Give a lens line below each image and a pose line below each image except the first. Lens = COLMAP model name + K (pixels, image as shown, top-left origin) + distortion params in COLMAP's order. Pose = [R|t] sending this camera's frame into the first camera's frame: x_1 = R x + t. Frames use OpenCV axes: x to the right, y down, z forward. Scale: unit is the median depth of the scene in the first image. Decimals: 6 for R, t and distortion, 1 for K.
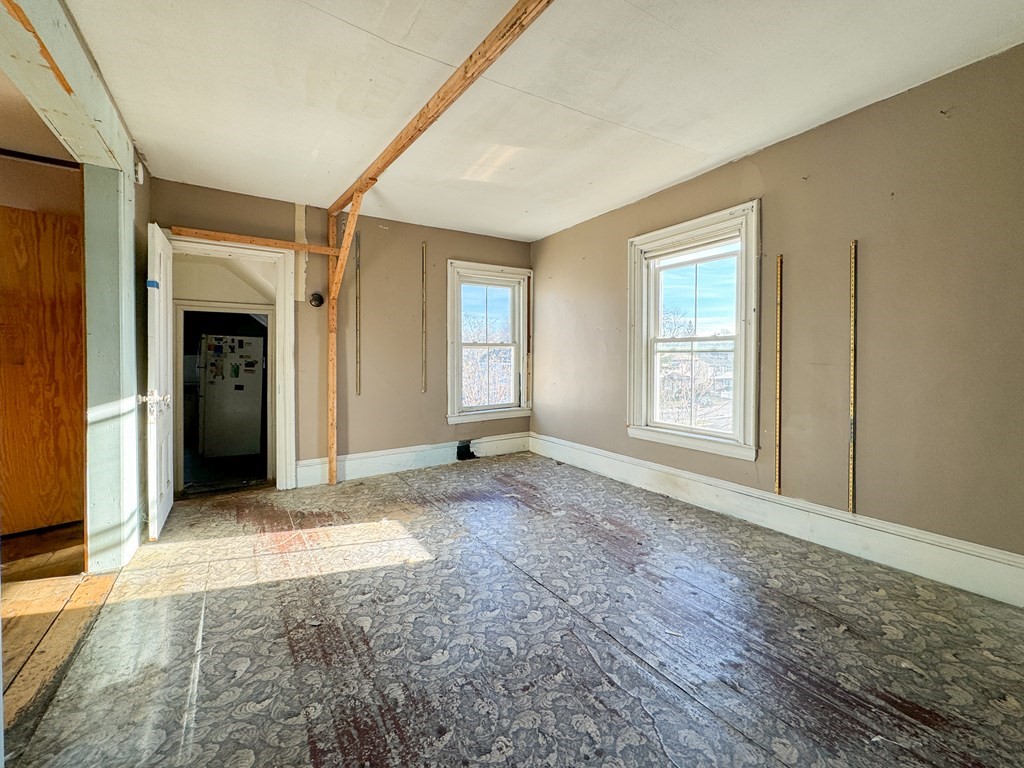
lens RADIAL K [[418.9, 0, 508.4], [0, 418.9, 363.2], [0, 0, 1]] dist [-0.000952, 0.000059]
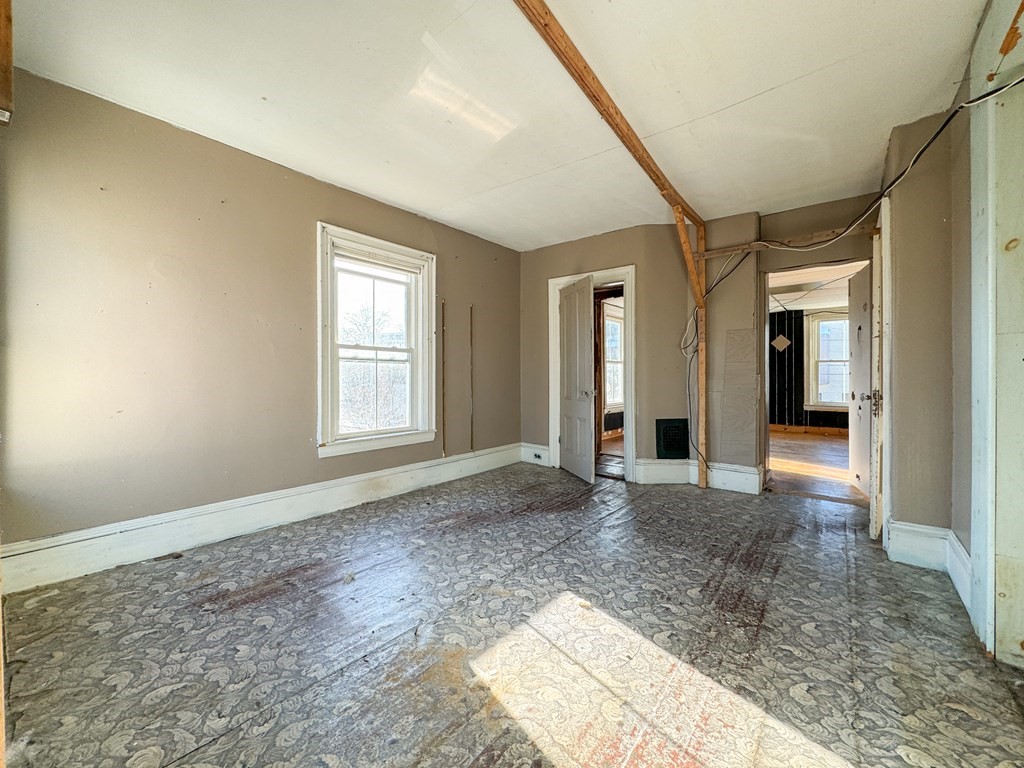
lens RADIAL K [[413.5, 0, 512.0], [0, 413.5, 384.0], [0, 0, 1]] dist [0.001055, 0.000380]
pose [[-0.312150, -0.011217, 0.949967, -0.831577], [0.015214, 0.999743, 0.016804, 0.026542], [-0.949911, 0.019698, -0.311899, 1.211650]]
